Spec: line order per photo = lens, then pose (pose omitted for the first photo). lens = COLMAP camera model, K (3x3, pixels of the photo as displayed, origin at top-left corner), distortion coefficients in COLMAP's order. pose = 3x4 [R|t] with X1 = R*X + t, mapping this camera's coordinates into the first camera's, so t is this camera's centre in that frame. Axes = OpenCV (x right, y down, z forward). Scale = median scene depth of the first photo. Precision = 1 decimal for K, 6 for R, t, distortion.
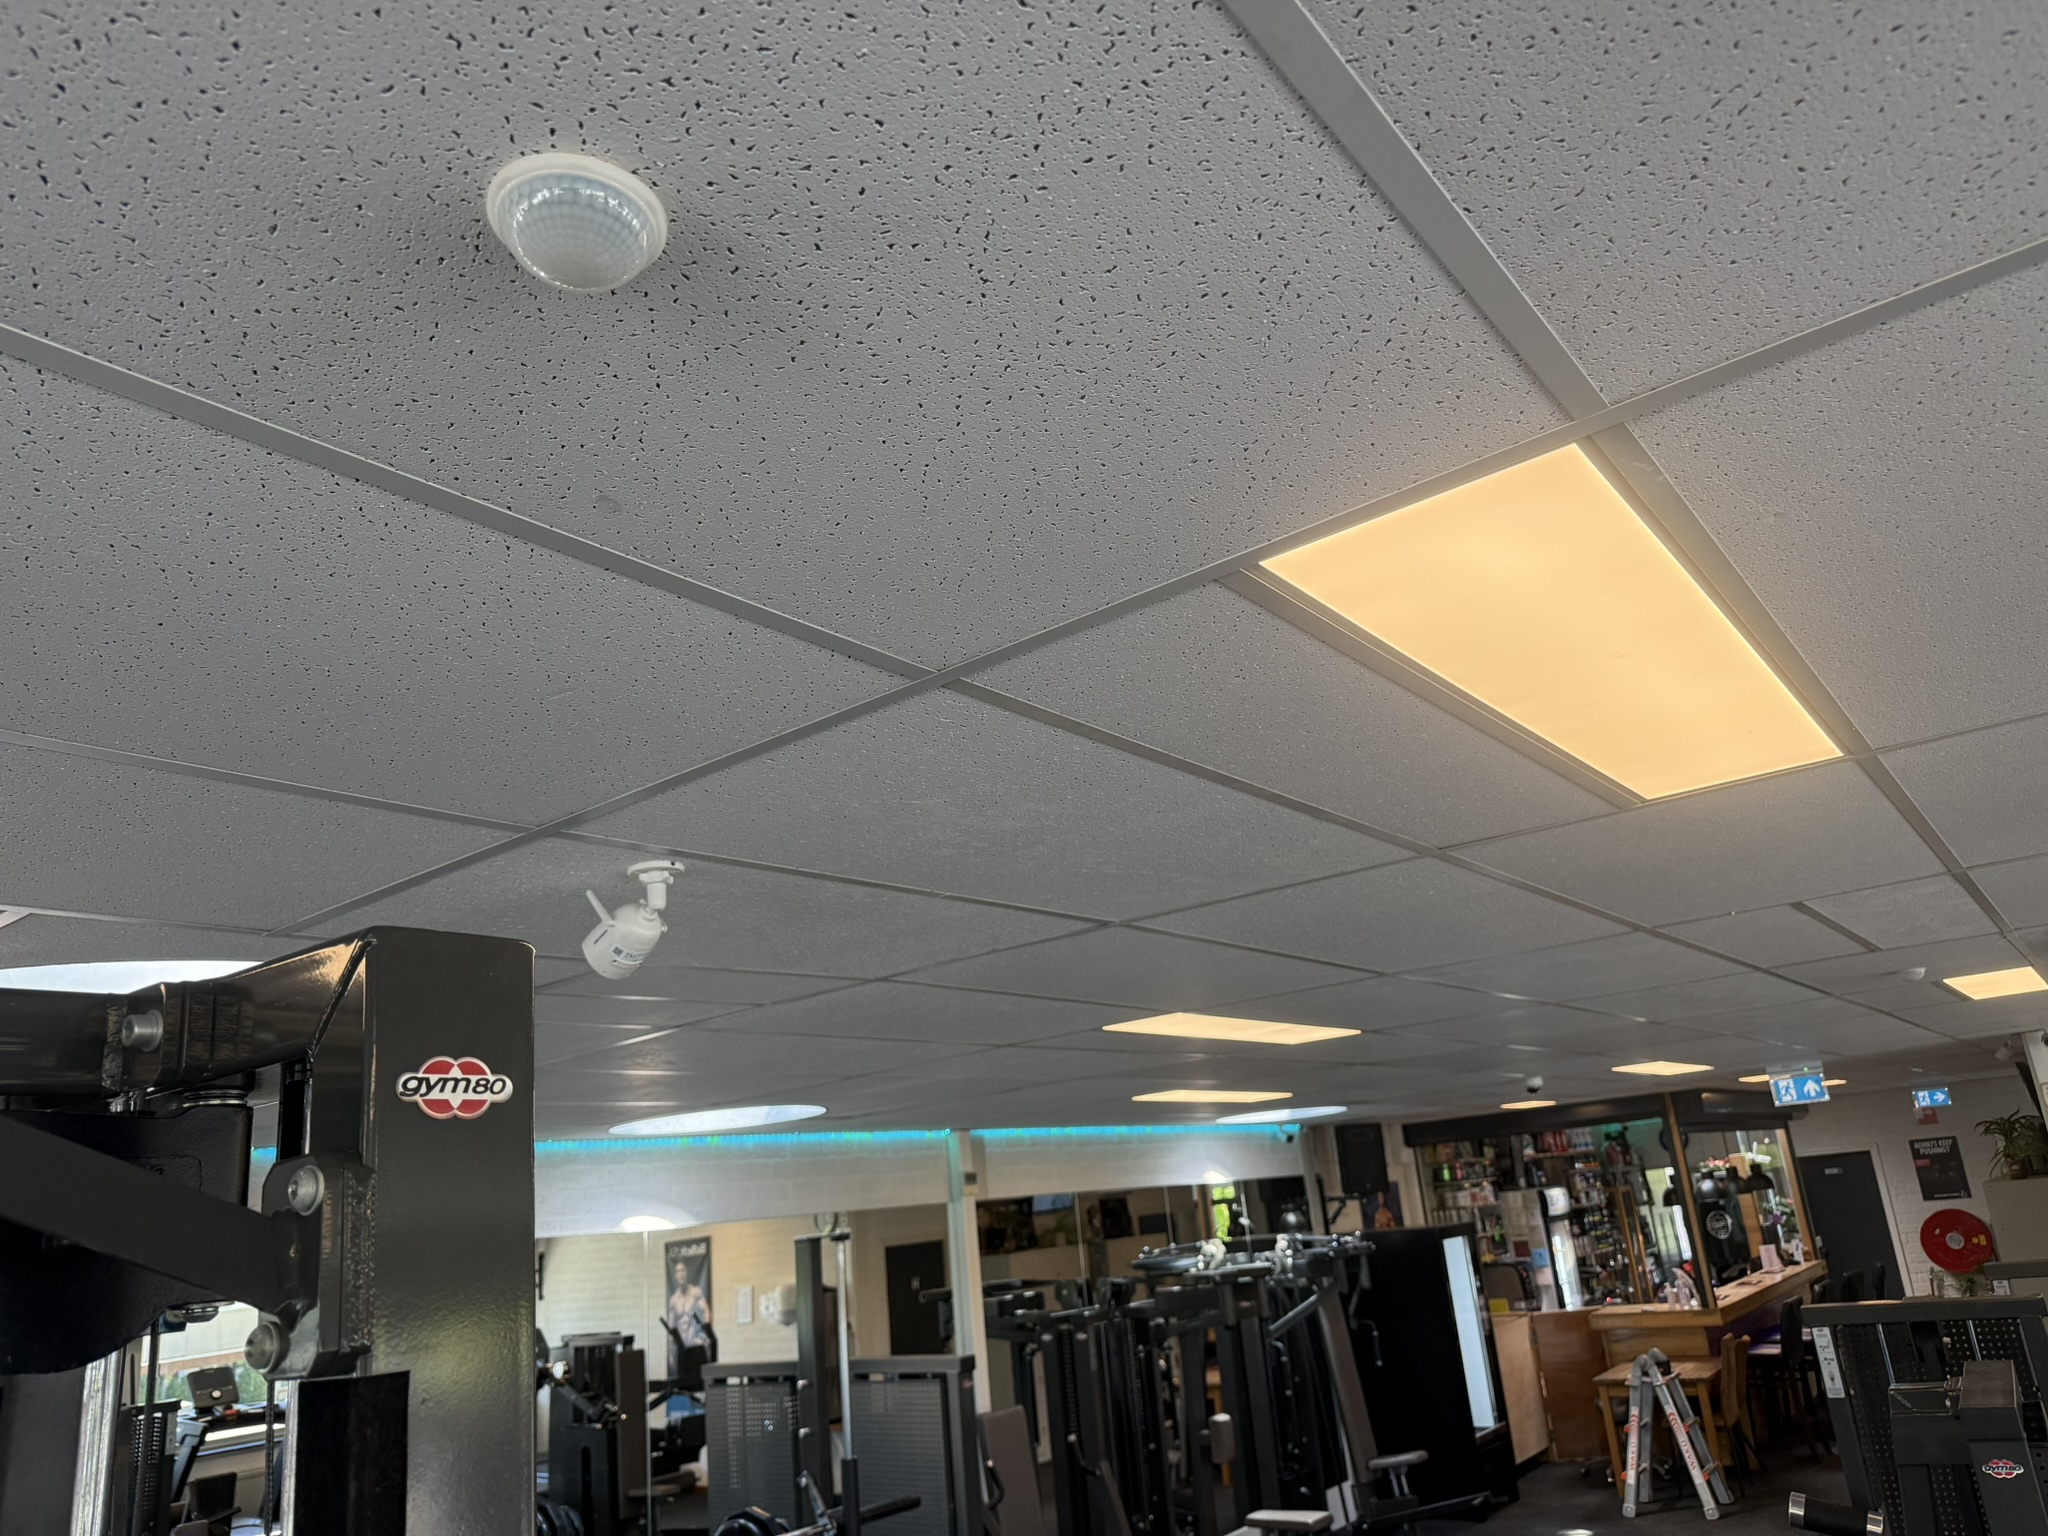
lens RADIAL K [[1460.4, 0, 1023.1], [0, 1460.4, 765.4], [0, 0, 1]] dist [0.029207, -0.044520]
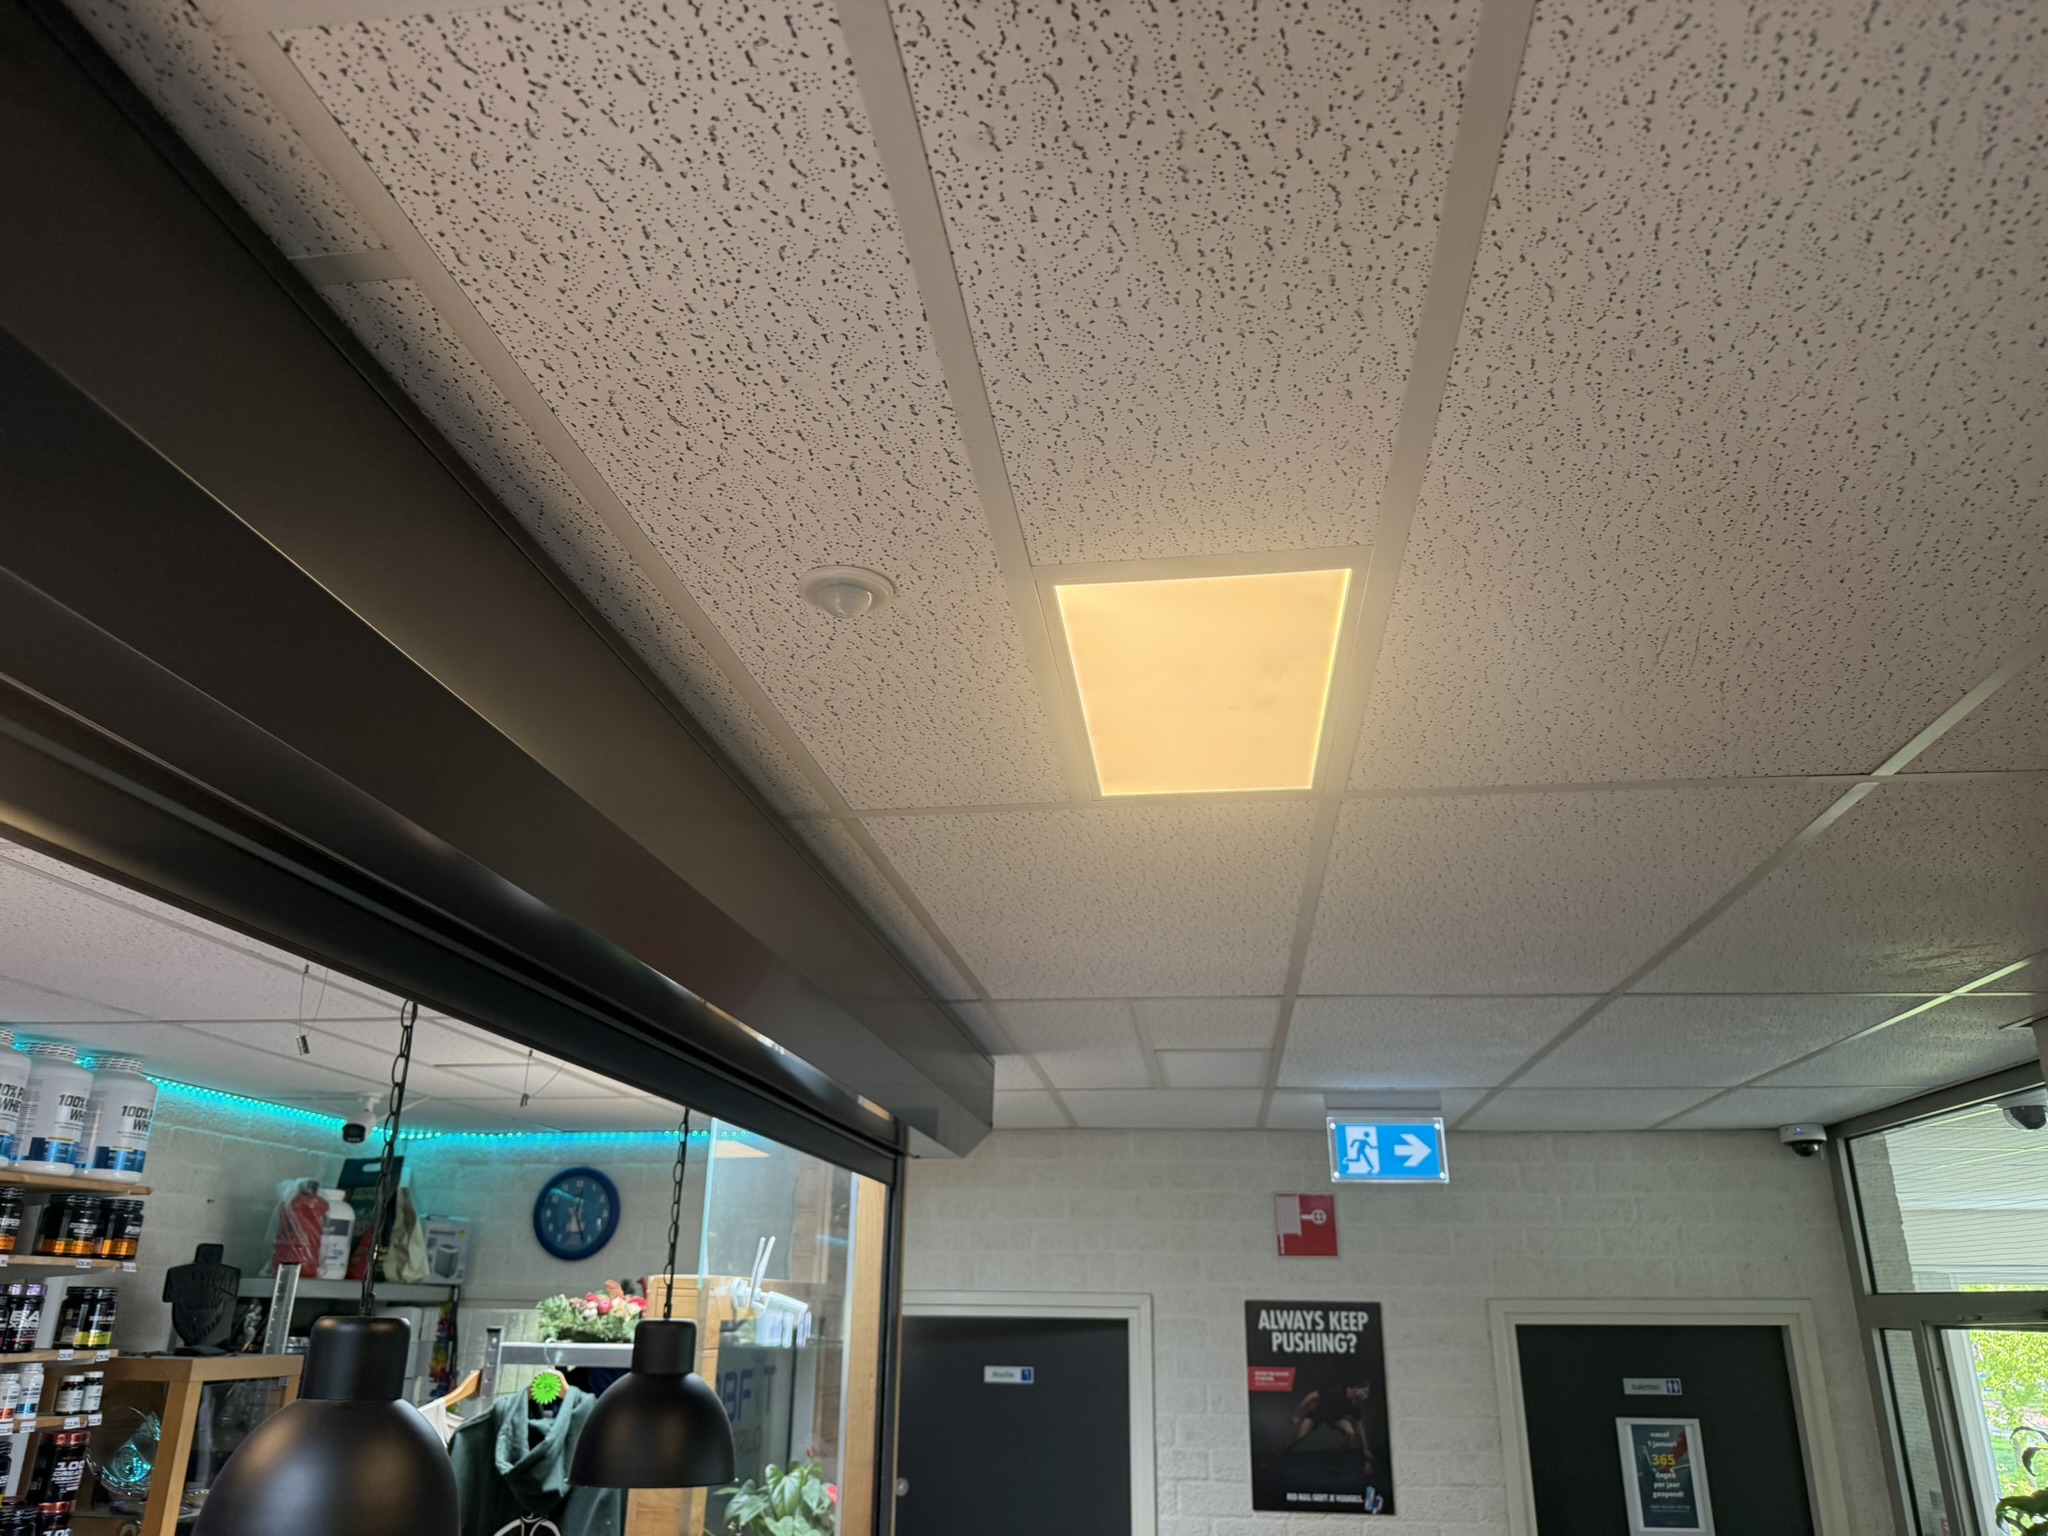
lens RADIAL K [[1460.4, 0, 1015.6], [0, 1460.4, 761.2], [0, 0, 1]] dist [0.029207, -0.044520]
pose [[0.862869, 0.271130, 0.426552, 0.408632], [-0.234076, 0.962347, -0.138187, 0.205250], [-0.447958, 0.019392, 0.893844, 0.761403]]
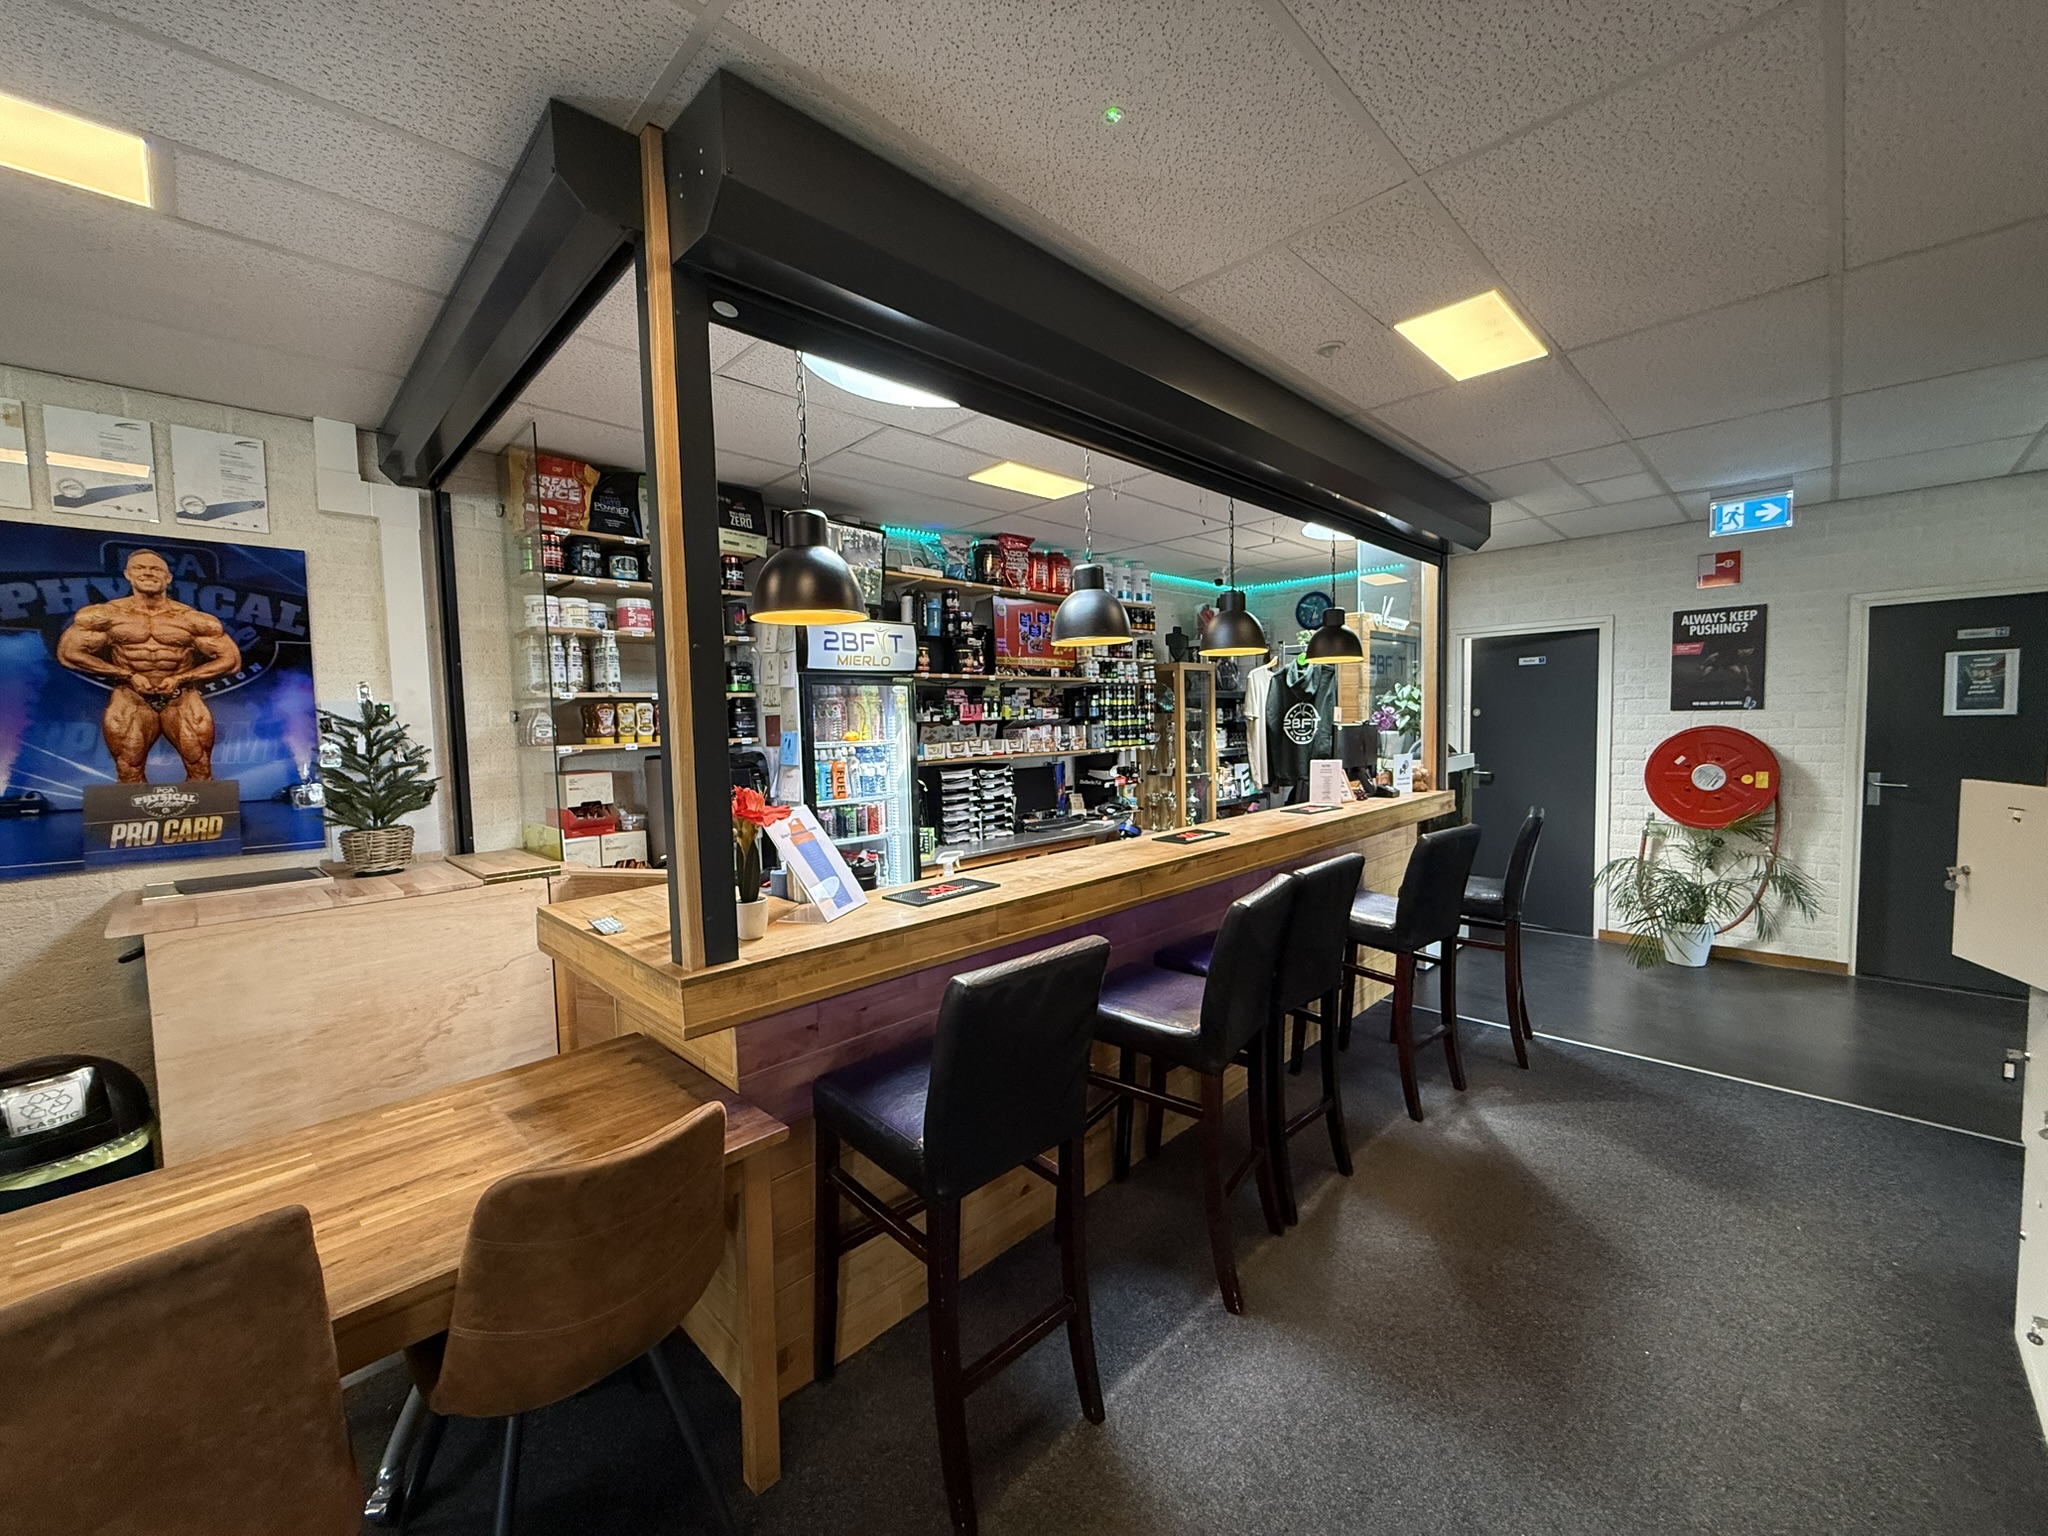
lens RADIAL K [[820.2, 0, 1016.7], [0, 820.2, 772.1], [0, 0, 1]] dist [-0.000218, -0.000238]
pose [[0.988860, 0.074801, -0.128687, 0.398746], [-0.023455, 0.932060, 0.361544, 0.207626], [0.146988, -0.354498, 0.923432, 0.648342]]
